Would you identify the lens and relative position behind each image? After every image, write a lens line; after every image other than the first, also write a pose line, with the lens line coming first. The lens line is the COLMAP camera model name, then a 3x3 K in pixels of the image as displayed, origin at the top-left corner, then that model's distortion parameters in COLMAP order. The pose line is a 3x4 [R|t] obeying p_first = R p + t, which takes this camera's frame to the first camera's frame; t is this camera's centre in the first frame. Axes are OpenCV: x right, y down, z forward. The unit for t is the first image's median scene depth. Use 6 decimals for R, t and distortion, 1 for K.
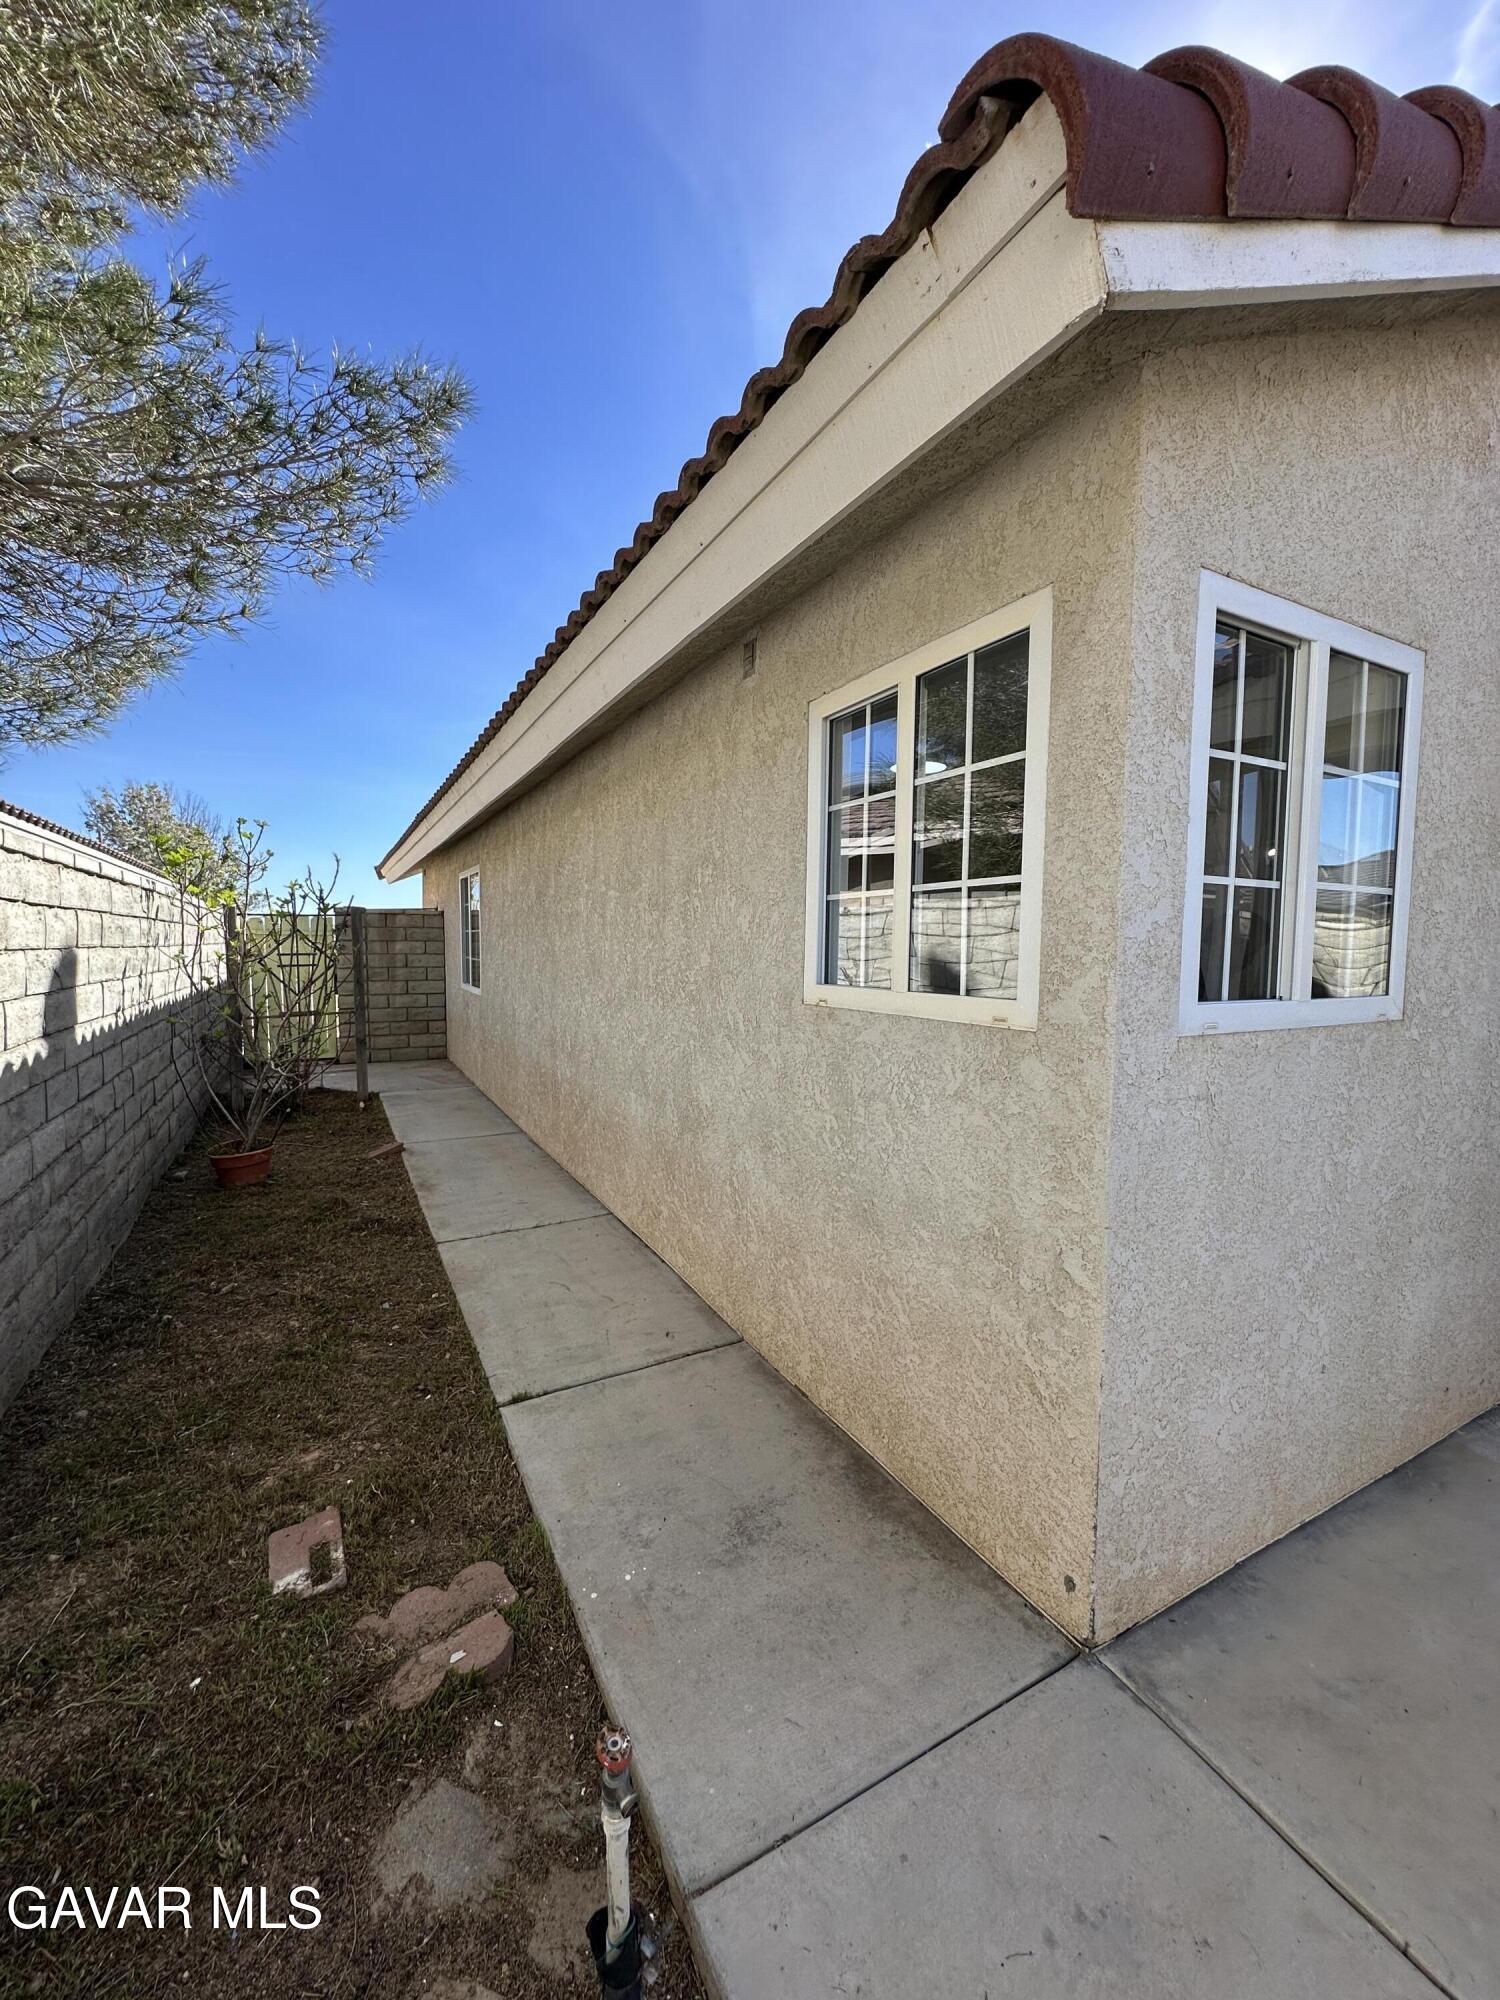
lens RADIAL K [[790.1, 0, 751.9], [0, 790.1, 996.8], [0, 0, 1]] dist [-0.002238, 0.000679]
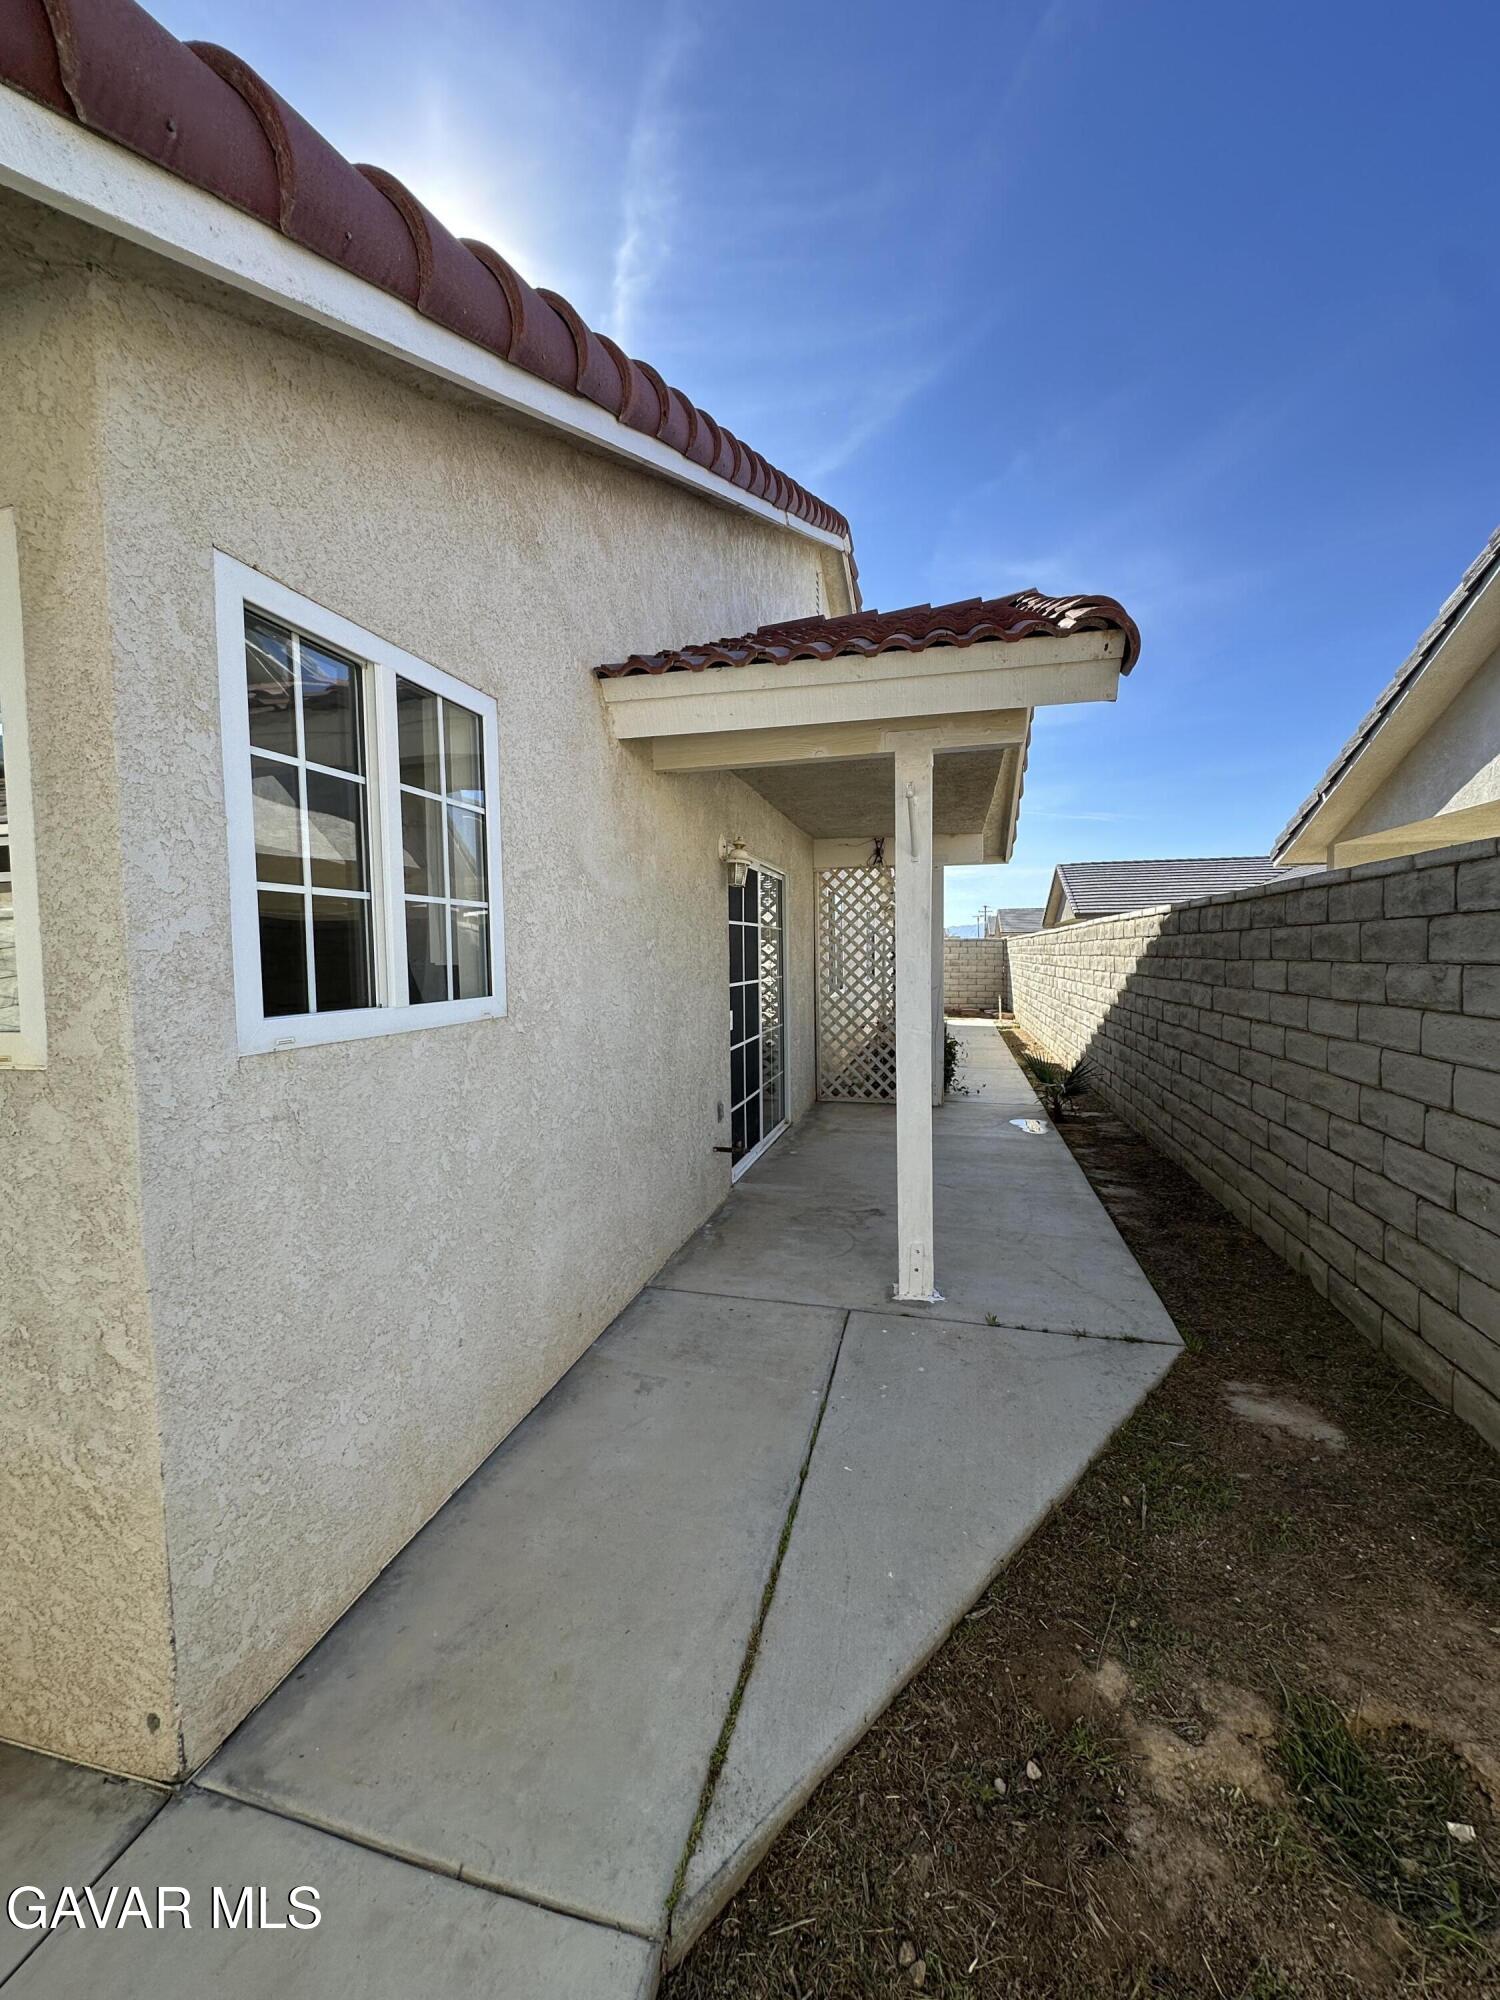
lens RADIAL K [[790.1, 0, 749.8], [0, 790.1, 996.4], [0, 0, 1]] dist [-0.002238, 0.000679]
pose [[0.683300, -0.059538, 0.727707, 0.270590], [0.067974, 0.997529, 0.017788, 0.004188], [-0.726967, 0.037310, 0.685658, -0.061866]]
